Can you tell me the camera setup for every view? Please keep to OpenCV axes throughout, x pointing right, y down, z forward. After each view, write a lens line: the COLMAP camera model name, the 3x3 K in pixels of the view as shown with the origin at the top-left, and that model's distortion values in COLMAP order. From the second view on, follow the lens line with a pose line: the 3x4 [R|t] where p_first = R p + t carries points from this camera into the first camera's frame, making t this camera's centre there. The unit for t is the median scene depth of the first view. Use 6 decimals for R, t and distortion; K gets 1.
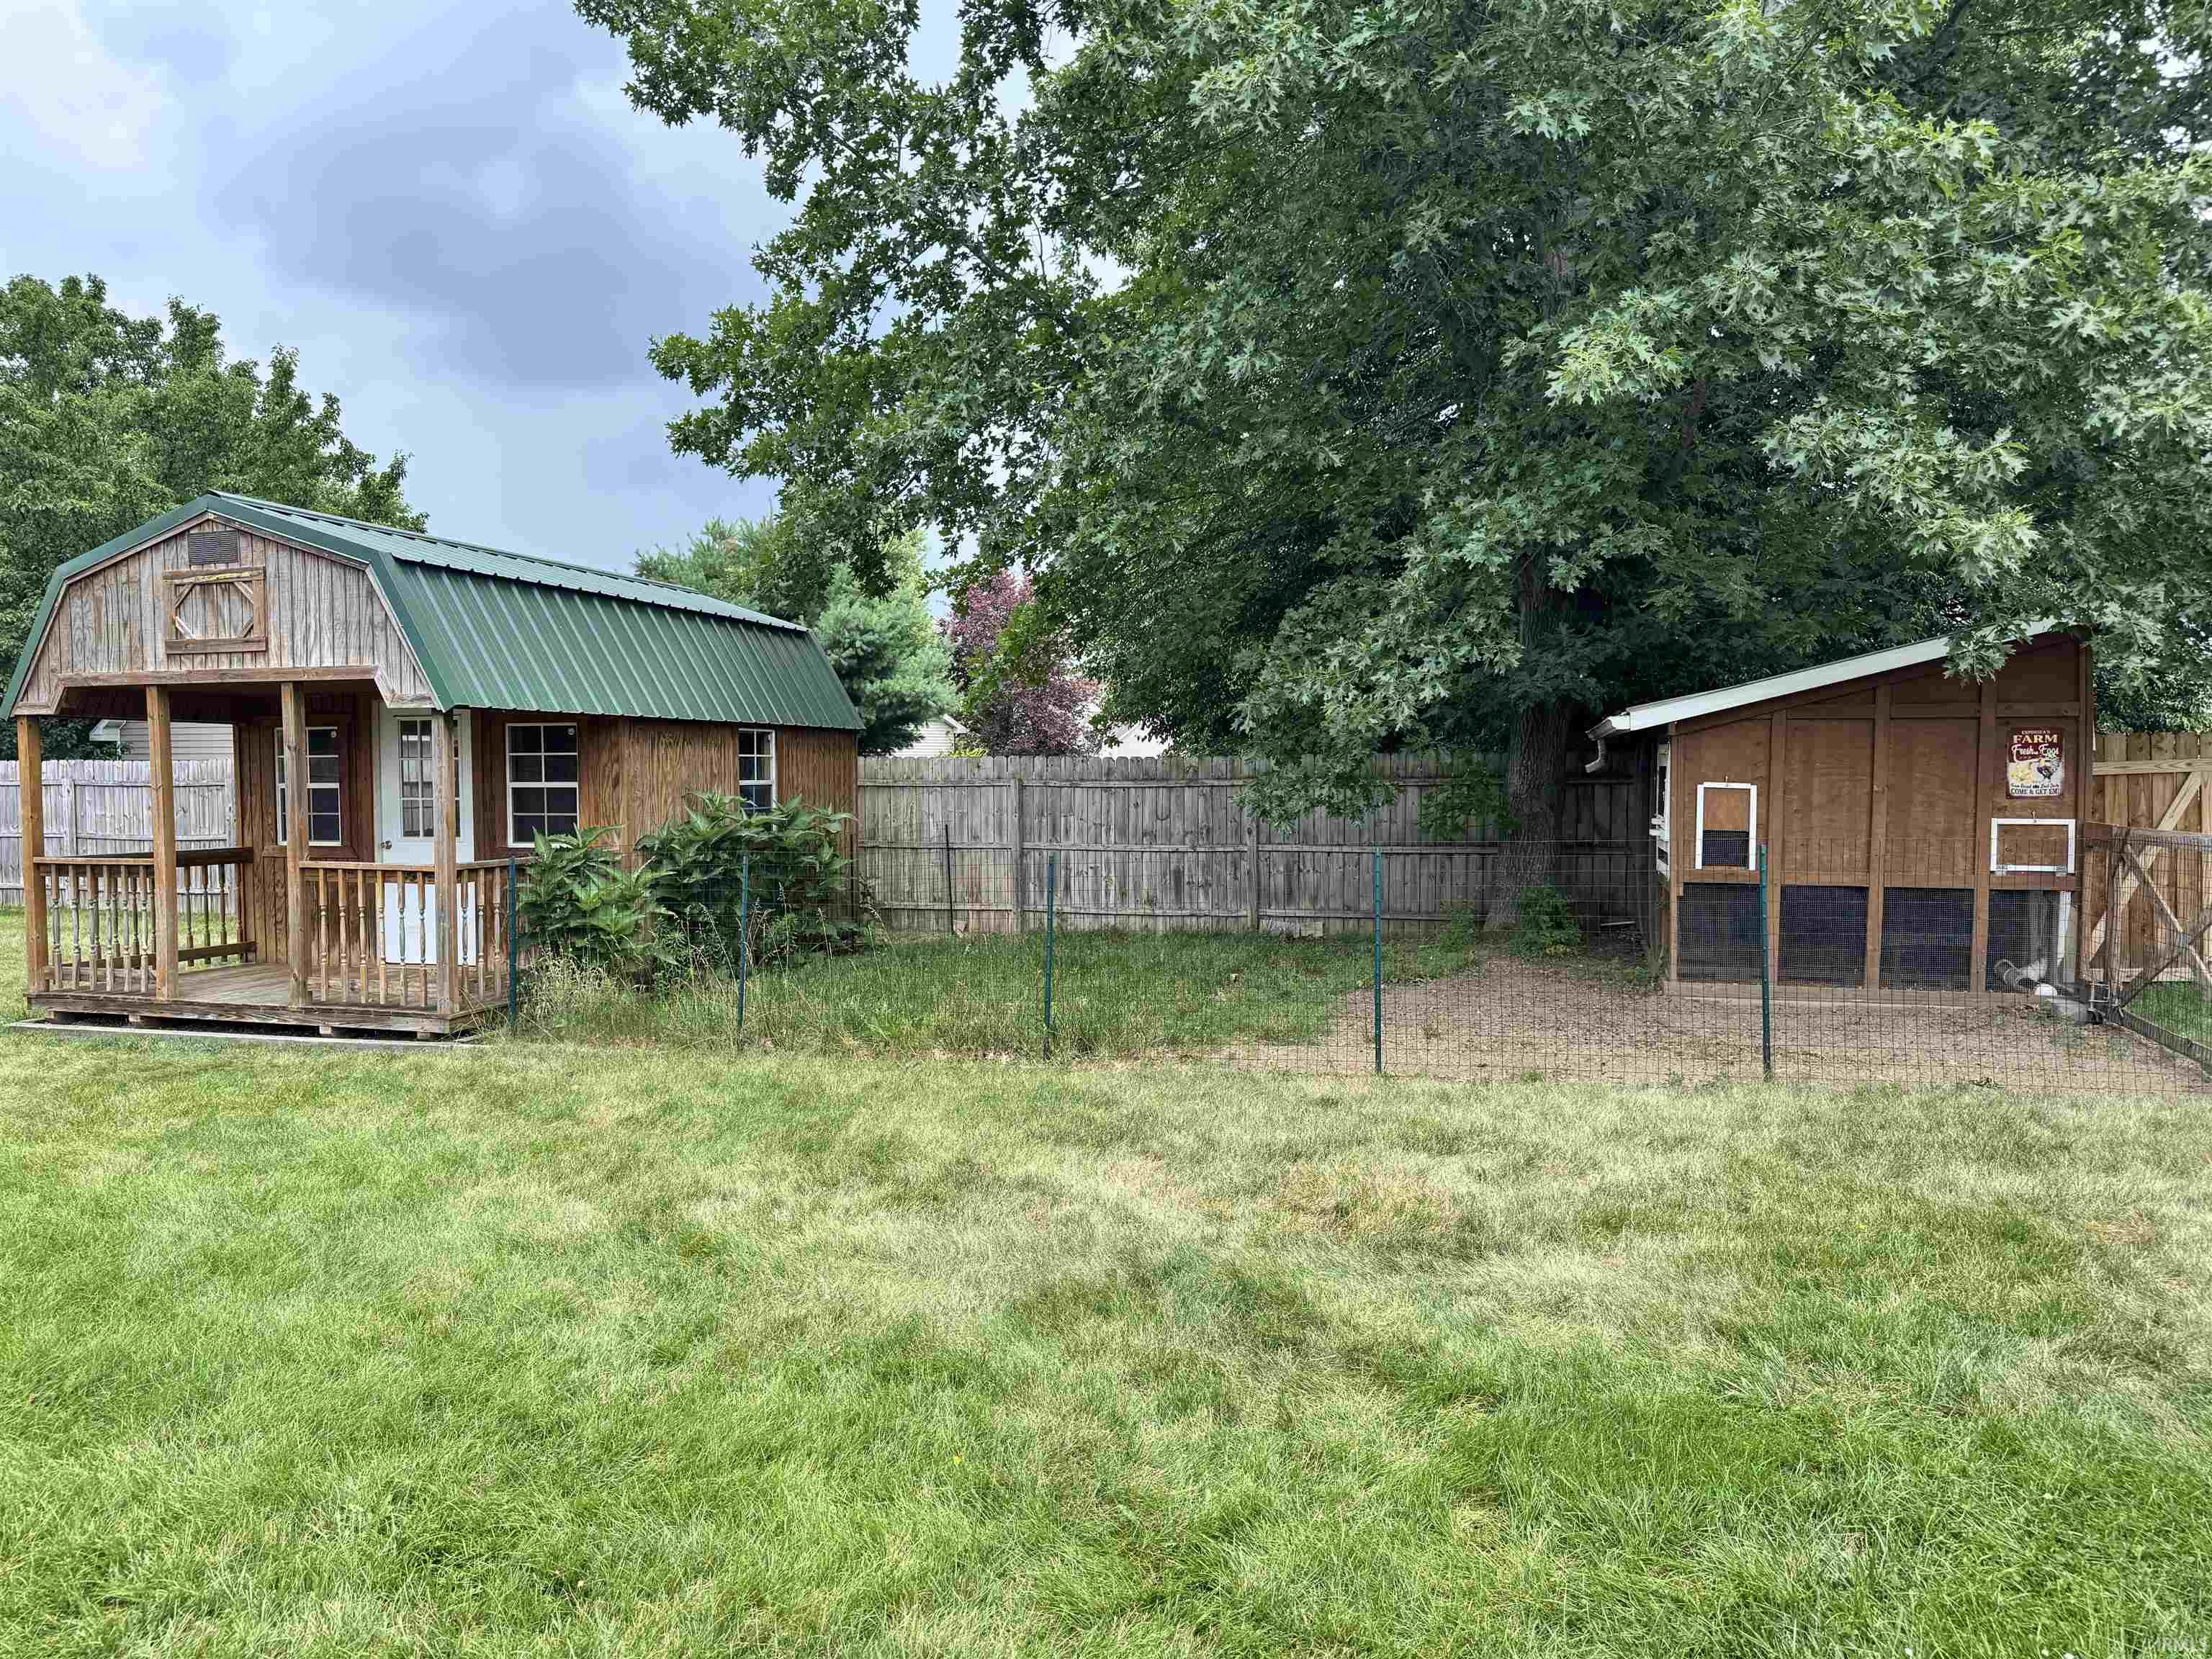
lens RADIAL K [[1545.7, 0, 1106.0], [0, 1545.7, 829.5], [0, 0, 1]] dist [0.060528, -0.078654]
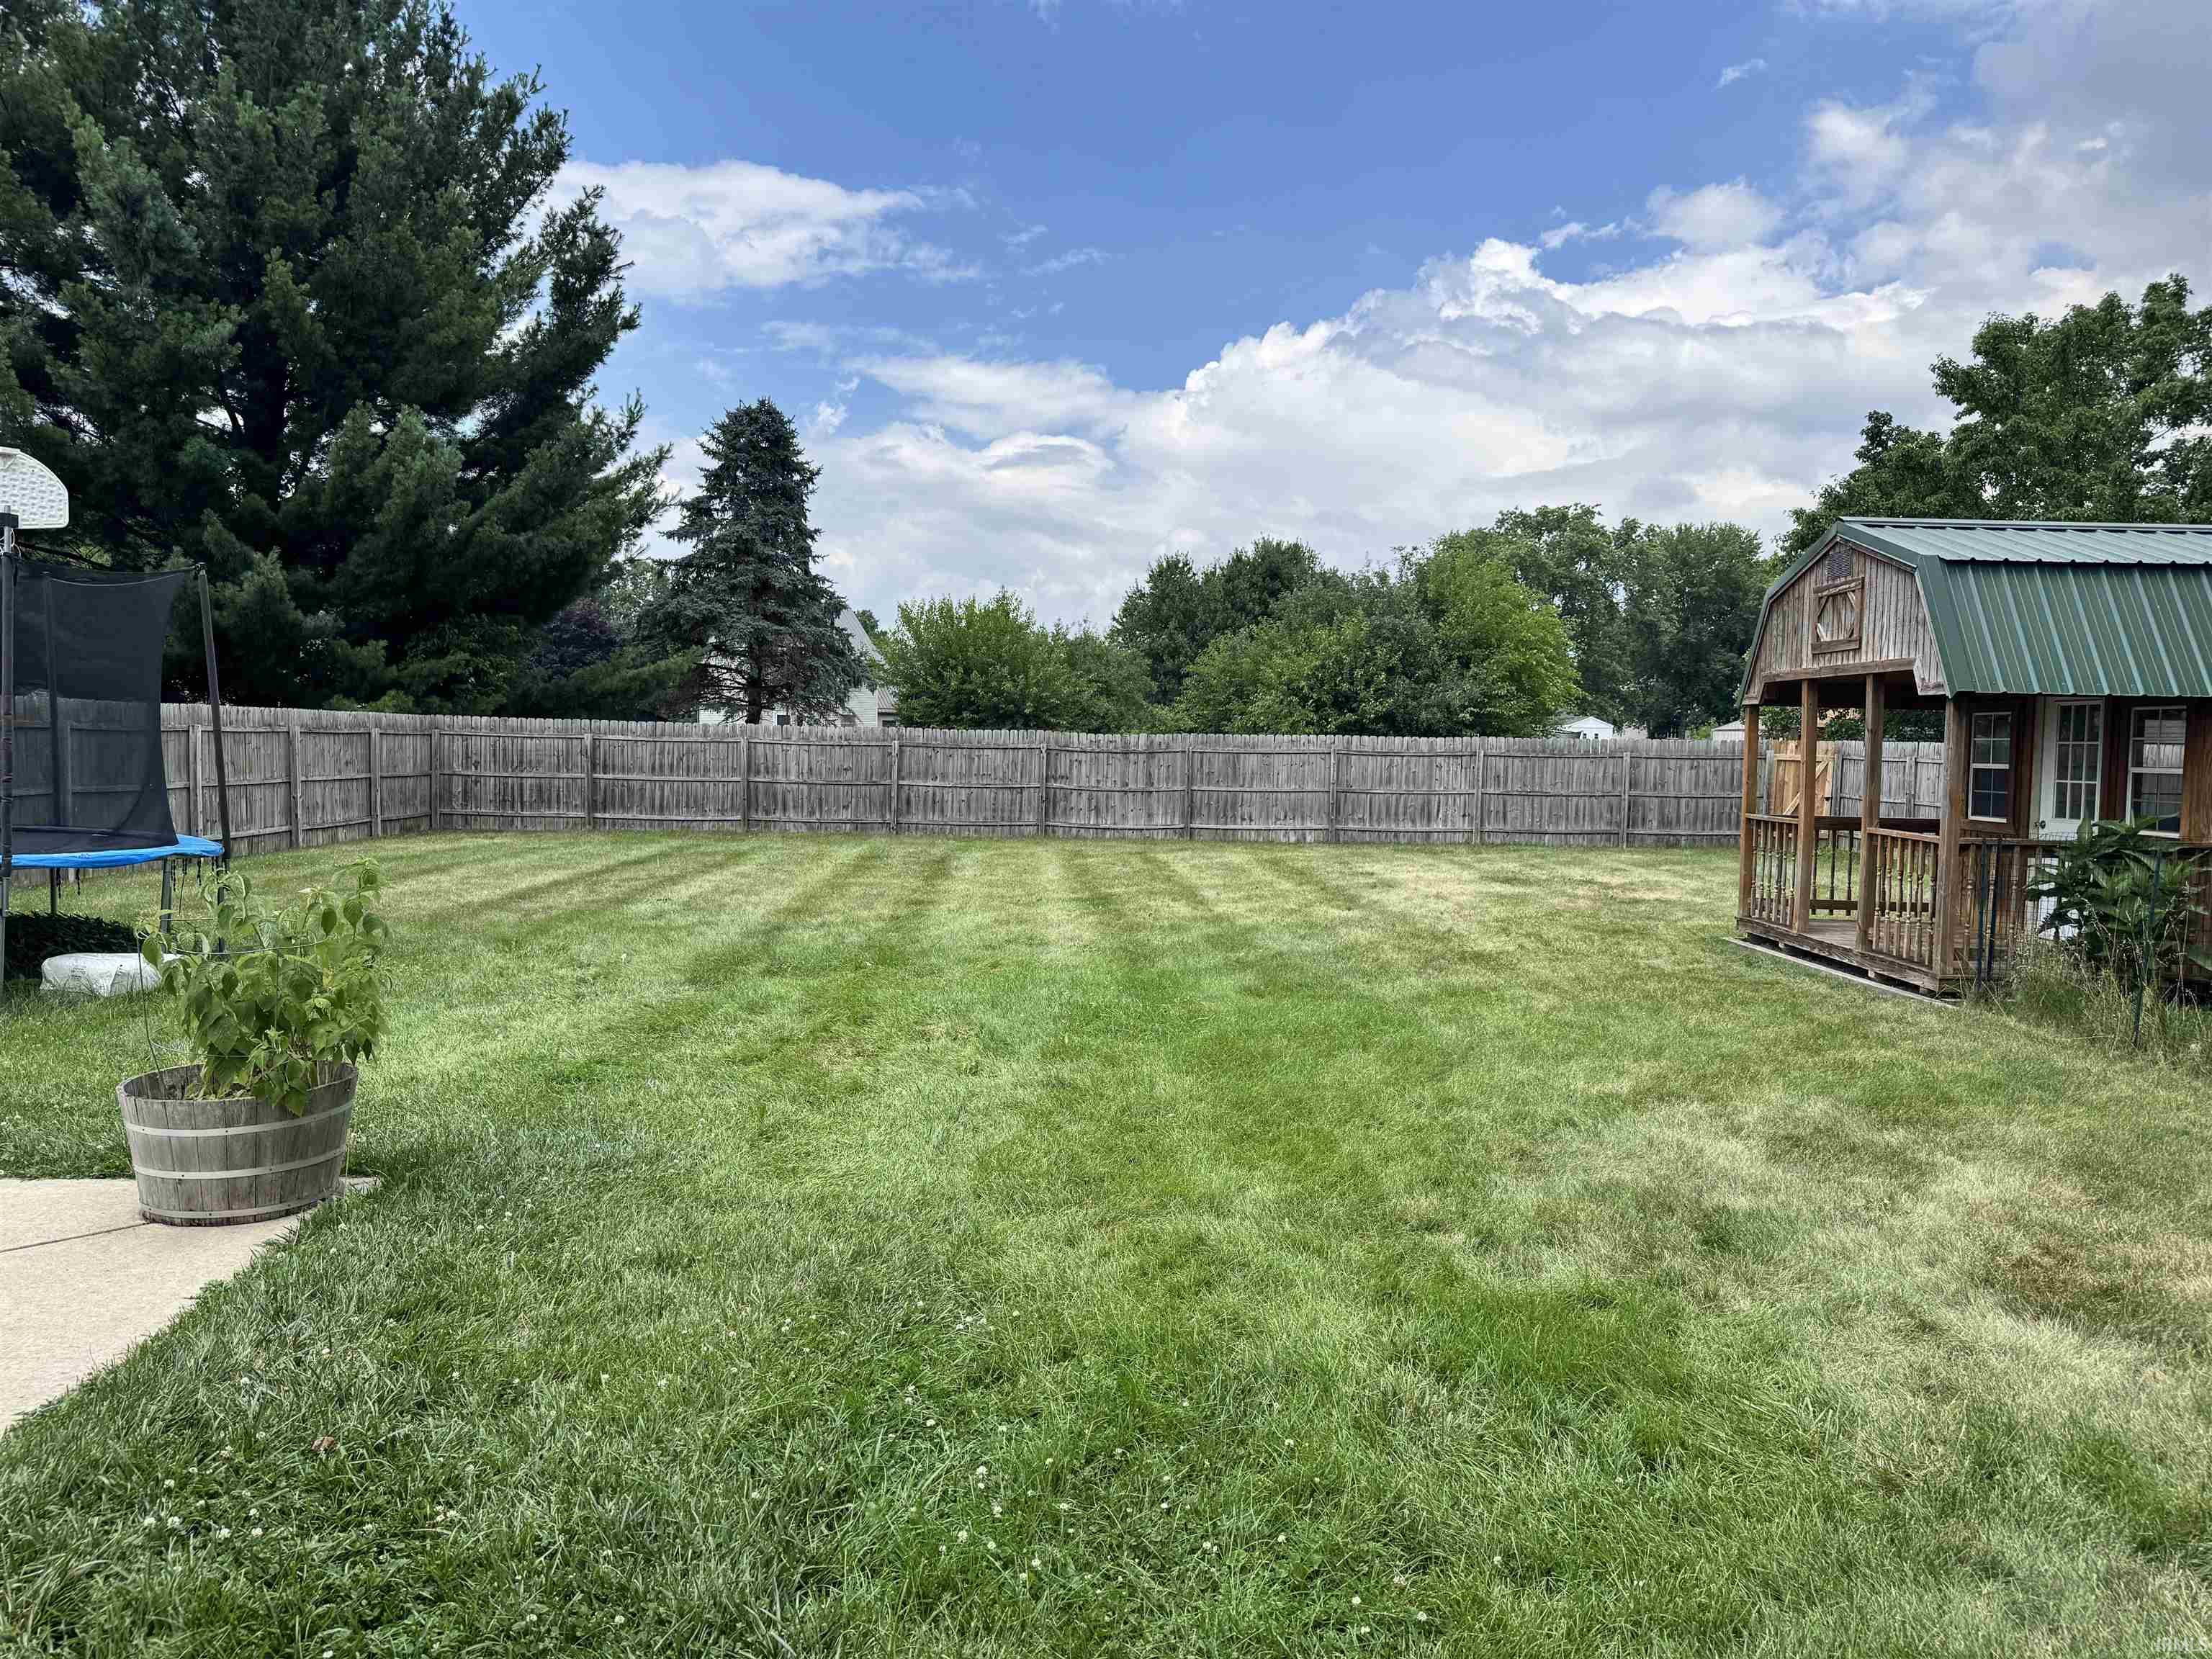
lens RADIAL K [[1531.4, 0, 1115.2], [0, 1531.4, 814.2], [0, 0, 1]] dist [0.152184, -0.306685]
pose [[0.292552, 0.052948, -0.954783, 0.417054], [-0.052609, 0.997845, 0.039217, -0.005549], [0.954801, 0.038757, 0.294707, 0.115563]]
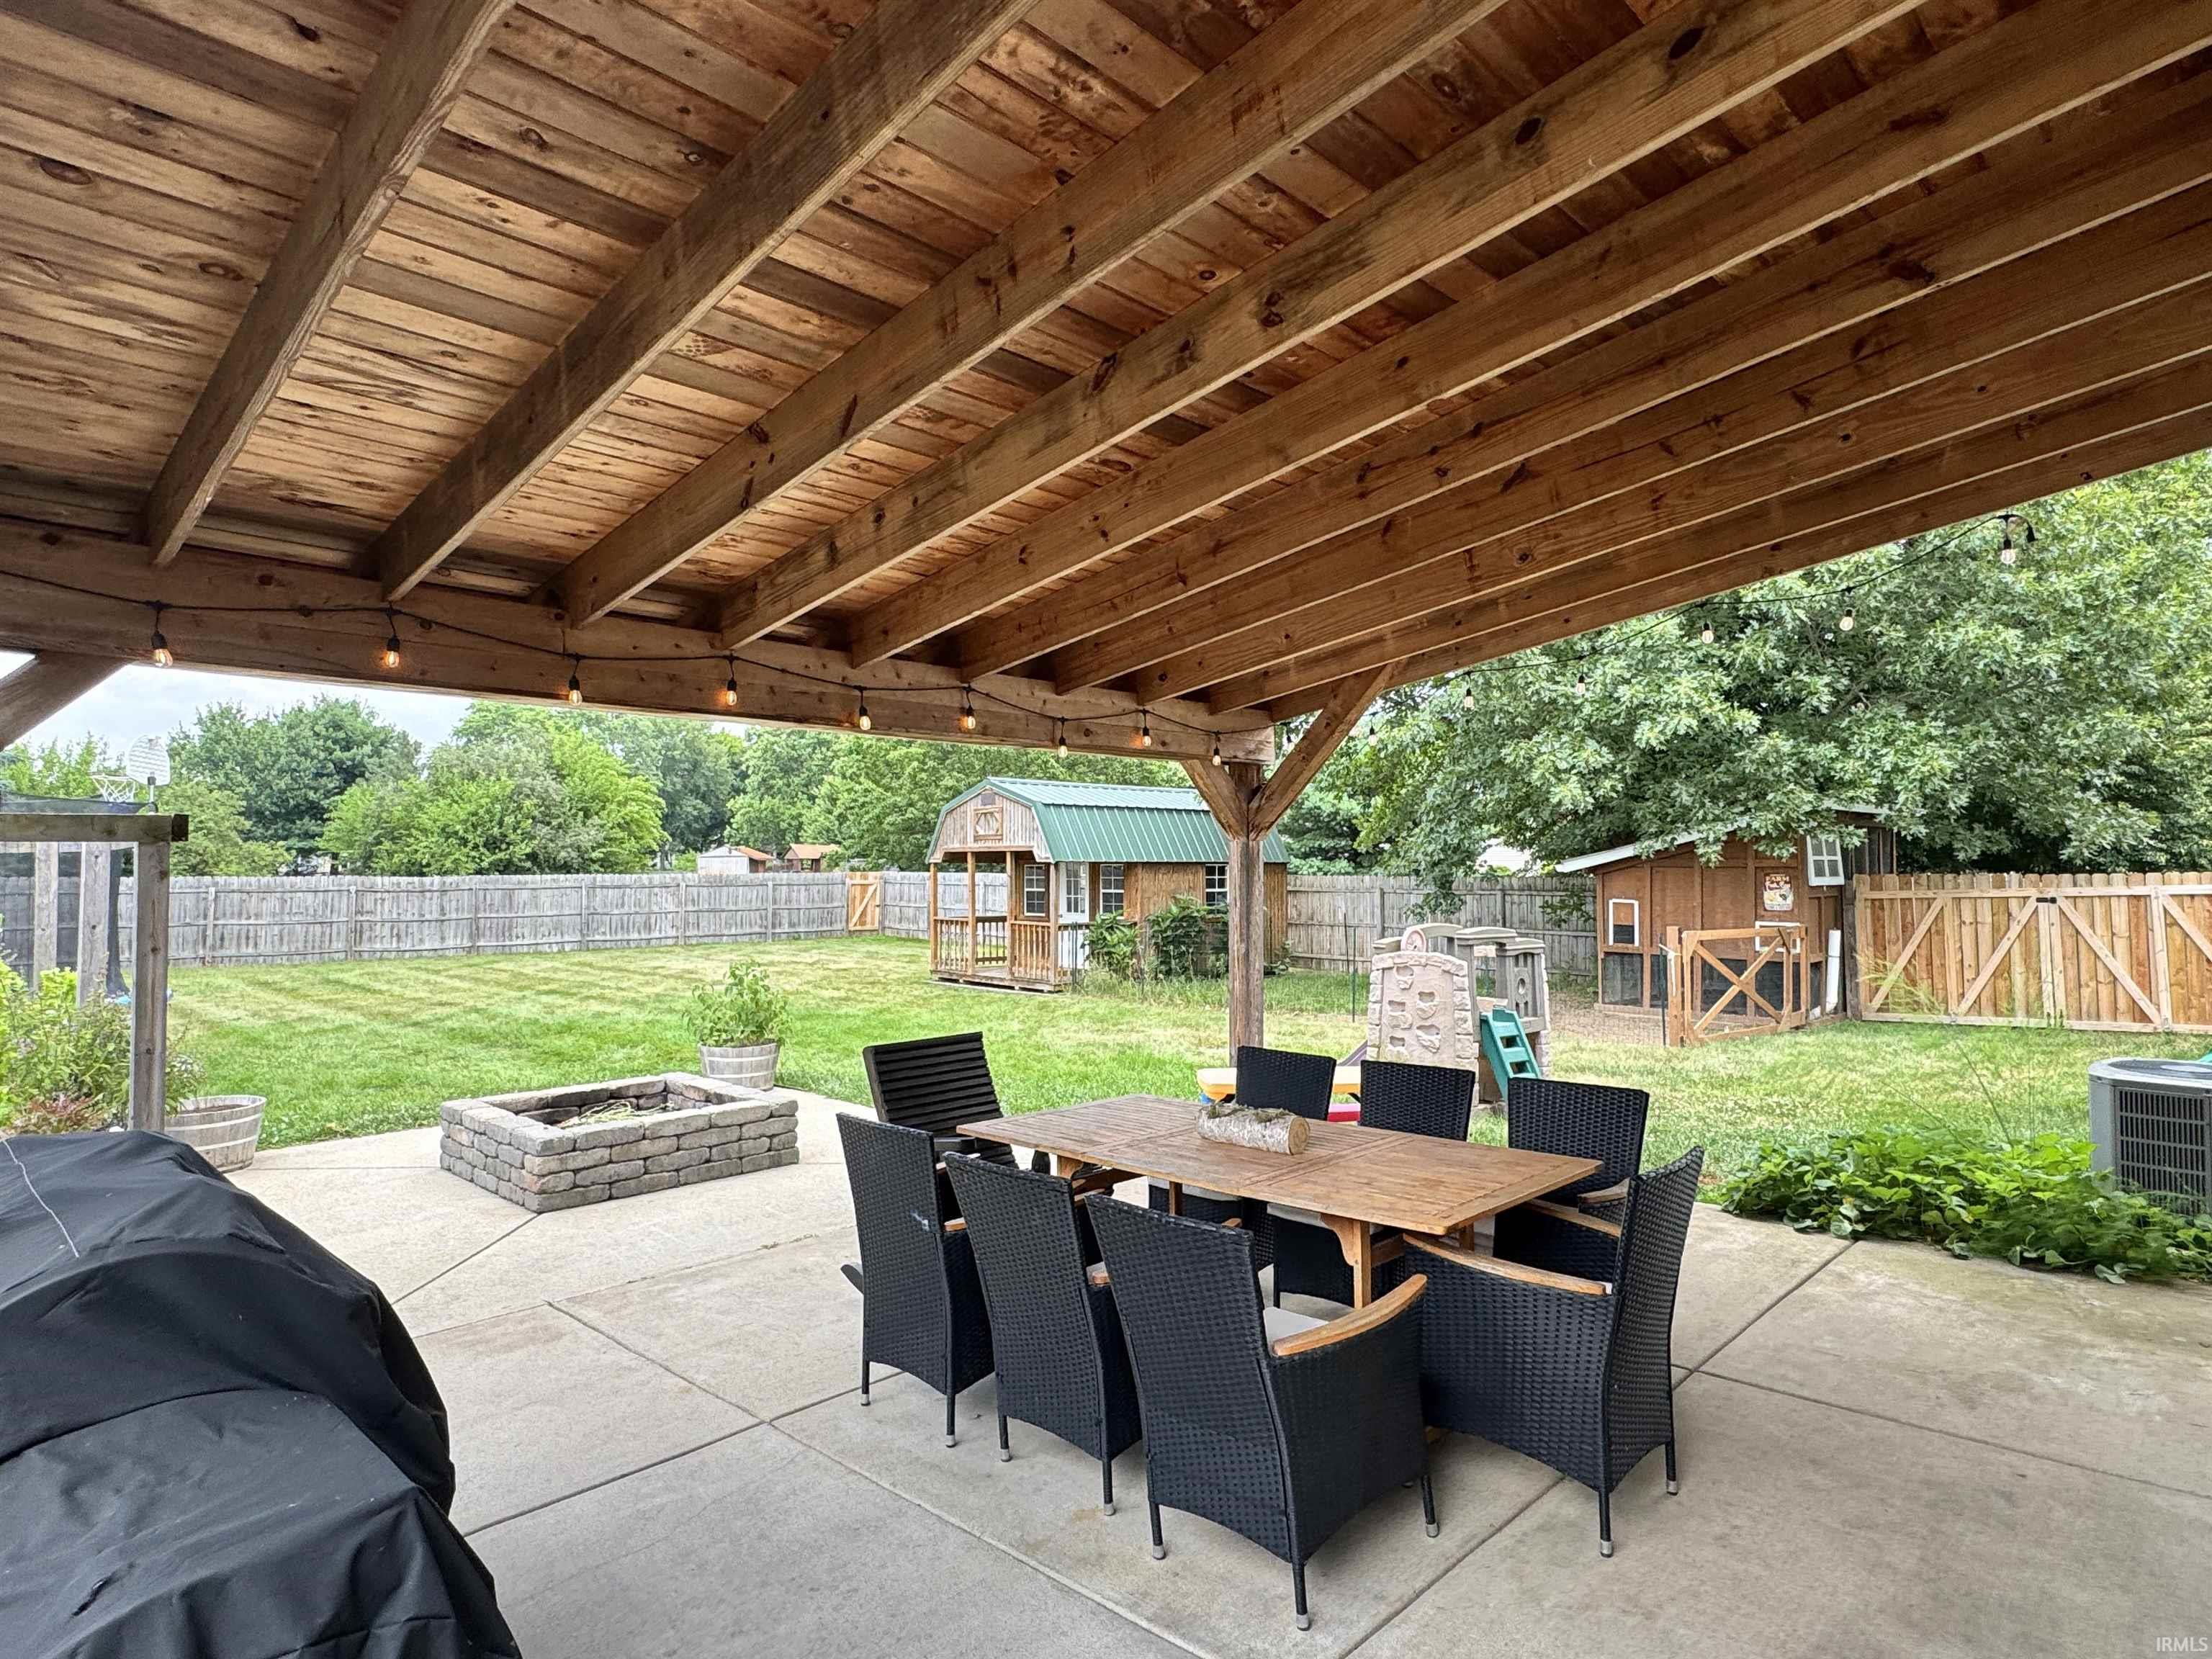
lens RADIAL K [[1229.7, 0, 1106.0], [0, 1229.7, 829.5], [0, 0, 1]] dist [0.029081, 0.000098]
pose [[0.854118, -0.013529, -0.519904, 0.642578], [-0.021075, 0.997940, -0.060593, -0.010348], [0.519653, 0.062710, 0.852073, -0.621050]]
